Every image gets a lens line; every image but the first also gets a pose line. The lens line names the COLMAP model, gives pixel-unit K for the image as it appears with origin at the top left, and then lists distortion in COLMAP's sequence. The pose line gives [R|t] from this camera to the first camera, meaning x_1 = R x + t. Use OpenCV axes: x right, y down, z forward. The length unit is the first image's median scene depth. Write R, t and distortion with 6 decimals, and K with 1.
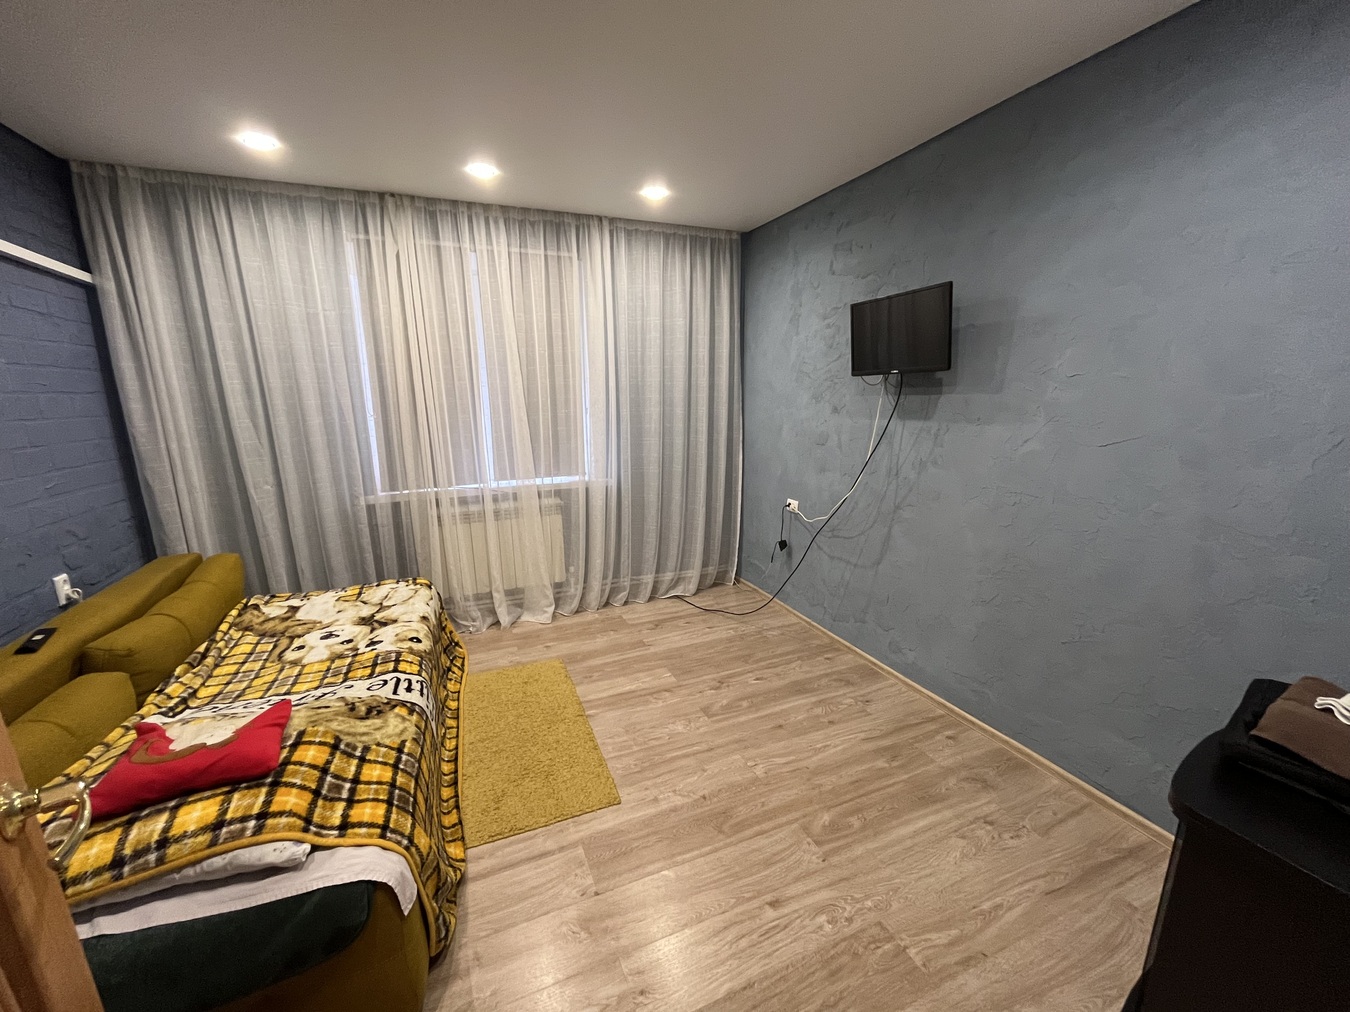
lens RADIAL K [[541.0, 0, 670.5], [0, 541.0, 512.5], [0, 0, 1]] dist [-0.006836, 0.000203]
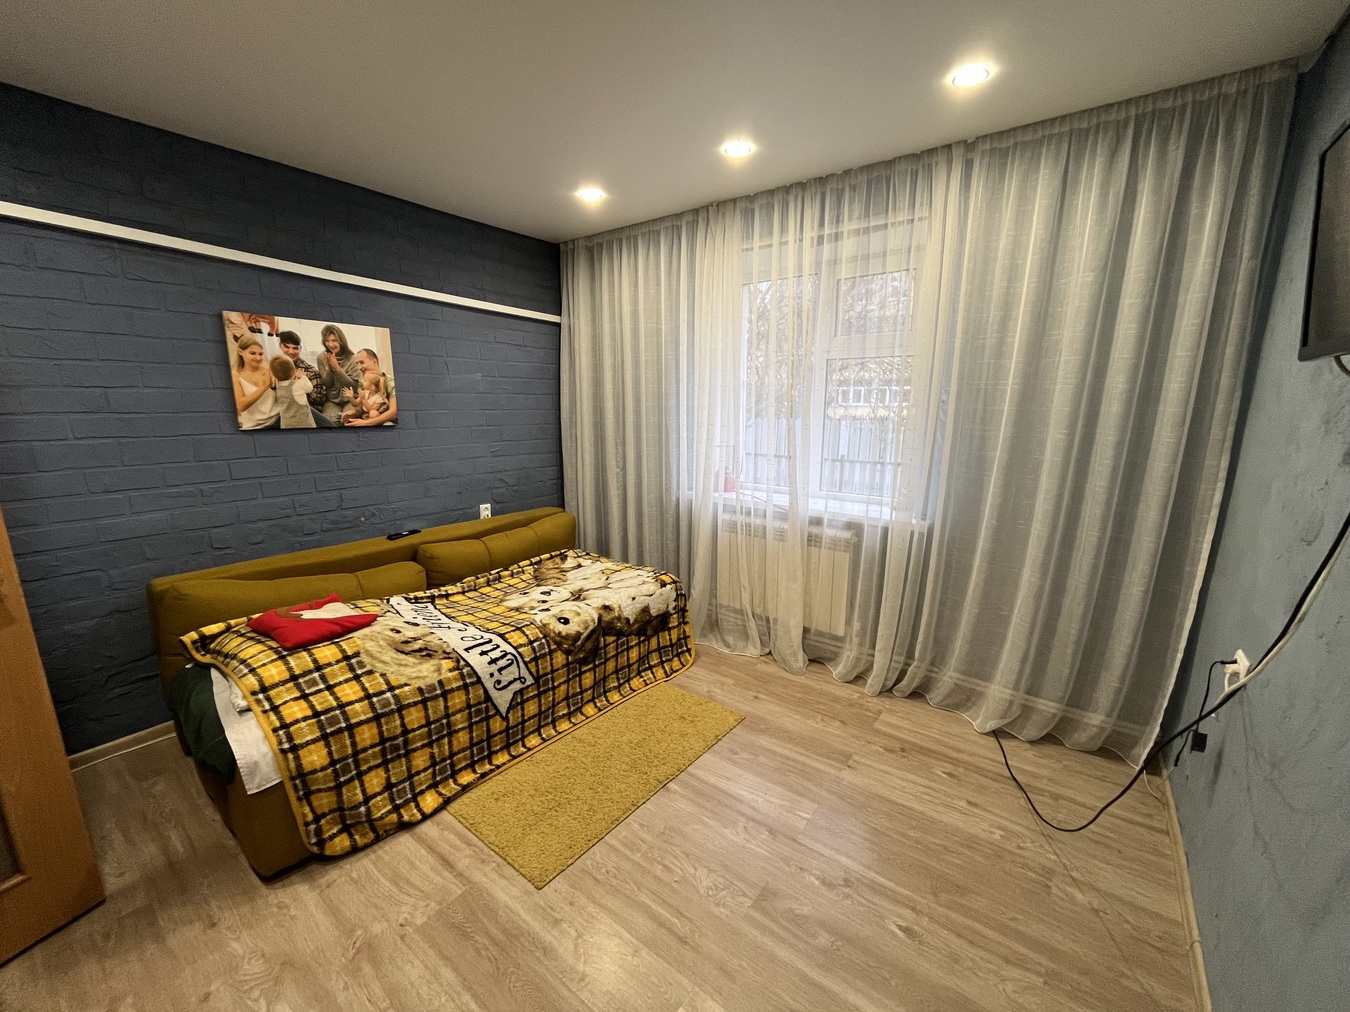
lens RADIAL K [[541.0, 0, 671.6], [0, 541.0, 511.5], [0, 0, 1]] dist [-0.006836, 0.000203]
pose [[0.498690, 0.187654, -0.846224, 0.528497], [-0.201359, 0.974656, 0.097471, -0.131935], [0.843068, 0.121787, 0.523837, 0.588337]]
